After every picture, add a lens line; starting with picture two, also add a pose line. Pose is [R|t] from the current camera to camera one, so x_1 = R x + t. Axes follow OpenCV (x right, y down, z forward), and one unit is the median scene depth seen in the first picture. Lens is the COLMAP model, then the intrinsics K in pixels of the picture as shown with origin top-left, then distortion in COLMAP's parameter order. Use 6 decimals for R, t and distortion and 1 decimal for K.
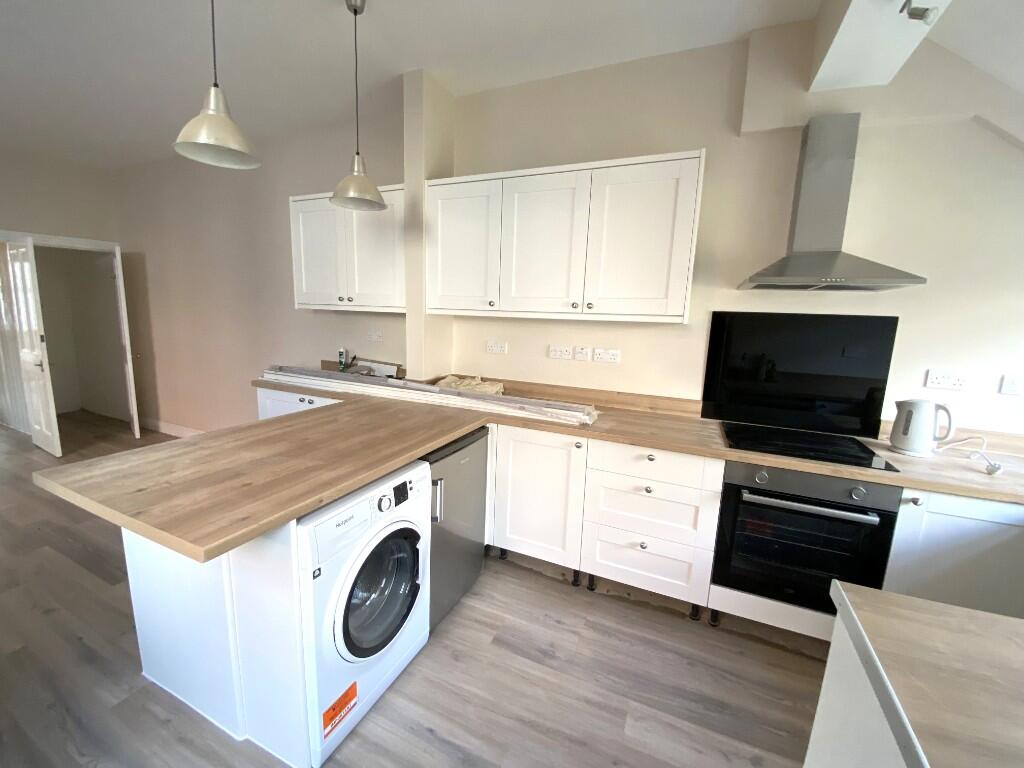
lens RADIAL K [[418.8, 0, 512.5], [0, 418.8, 381.1], [0, 0, 1]] dist [0.002018, -0.000214]
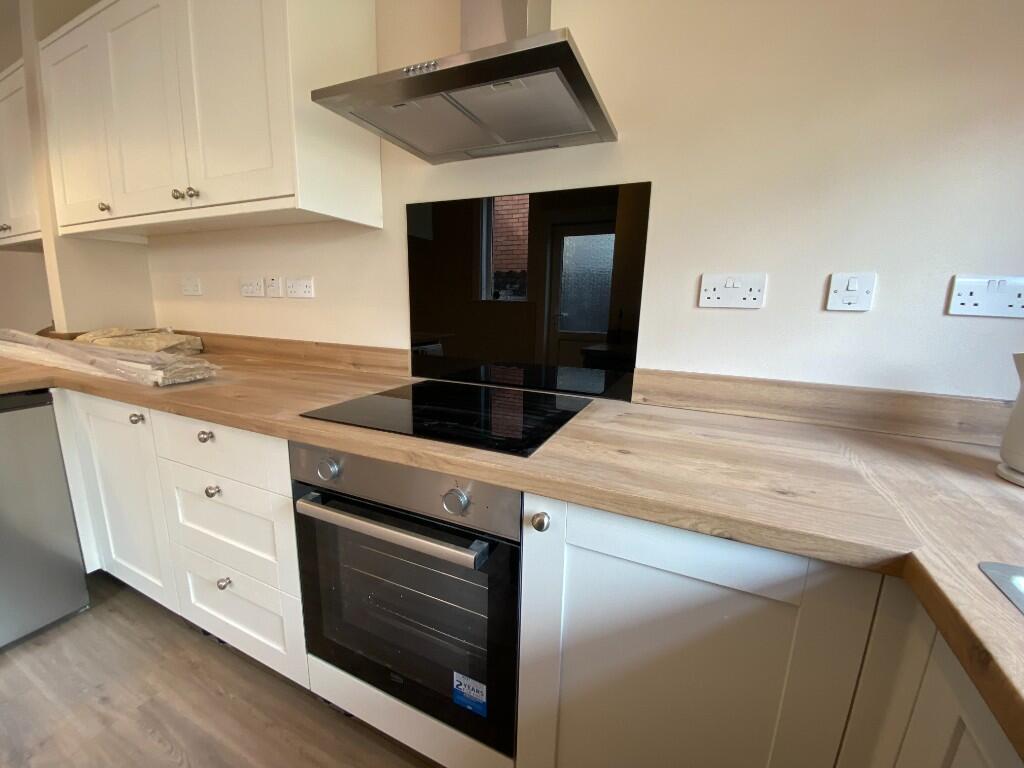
lens RADIAL K [[418.8, 0, 509.7], [0, 418.8, 388.0], [0, 0, 1]] dist [0.002018, -0.000214]
pose [[0.999480, -0.011747, -0.030041, 0.647616], [0.013125, 0.998852, 0.046065, 0.080457], [0.029465, -0.046435, 0.998487, 0.373529]]
